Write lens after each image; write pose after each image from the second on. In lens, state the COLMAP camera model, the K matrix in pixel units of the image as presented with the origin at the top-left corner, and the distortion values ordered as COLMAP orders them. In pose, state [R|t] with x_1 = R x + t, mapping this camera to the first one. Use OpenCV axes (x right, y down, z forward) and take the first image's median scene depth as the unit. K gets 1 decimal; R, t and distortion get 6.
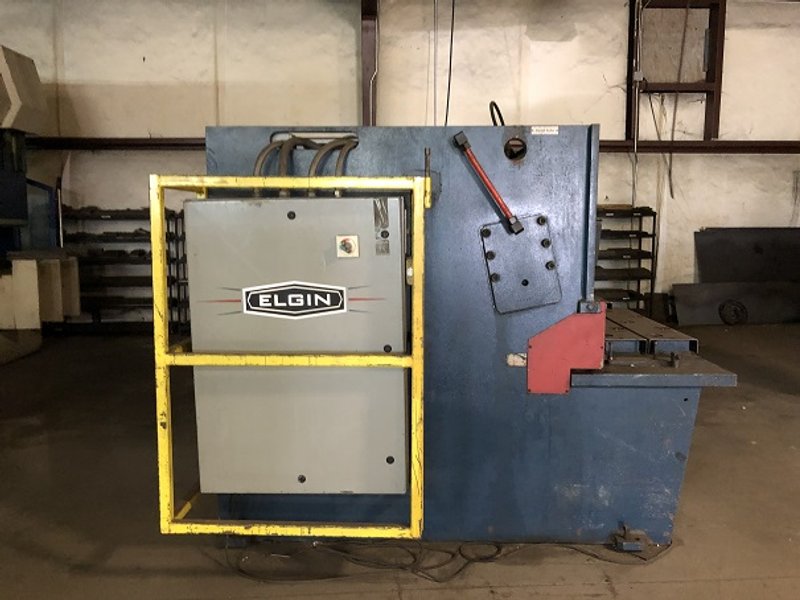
lens RADIAL K [[661.5, 0, 406.3], [0, 661.5, 299.9], [0, 0, 1]] dist [0.003438, 0.006640]
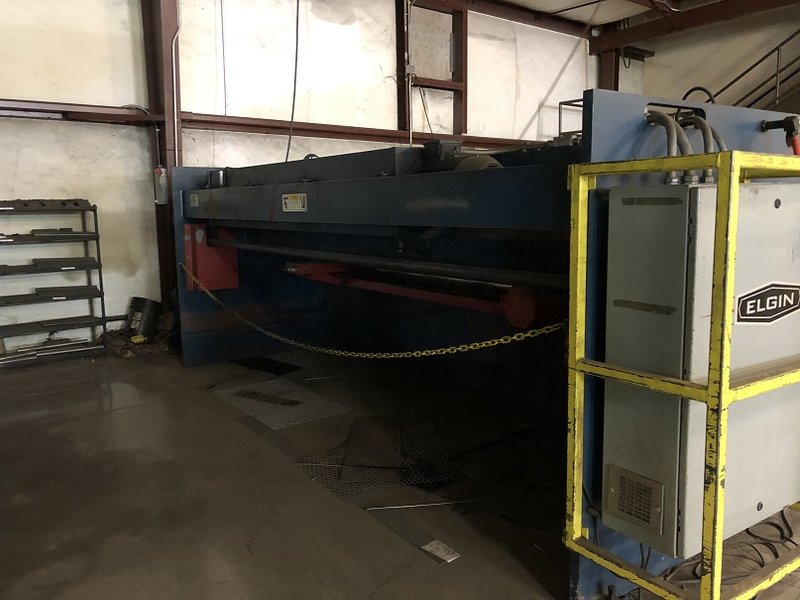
lens RADIAL K [[661.5, 0, 406.3], [0, 661.5, 299.9], [0, 0, 1]] dist [0.003438, 0.006640]
pose [[0.802662, -0.097060, 0.588484, -0.302549], [0.087468, 0.995158, 0.044832, -0.024036], [-0.589986, 0.015489, 0.807265, 0.167148]]
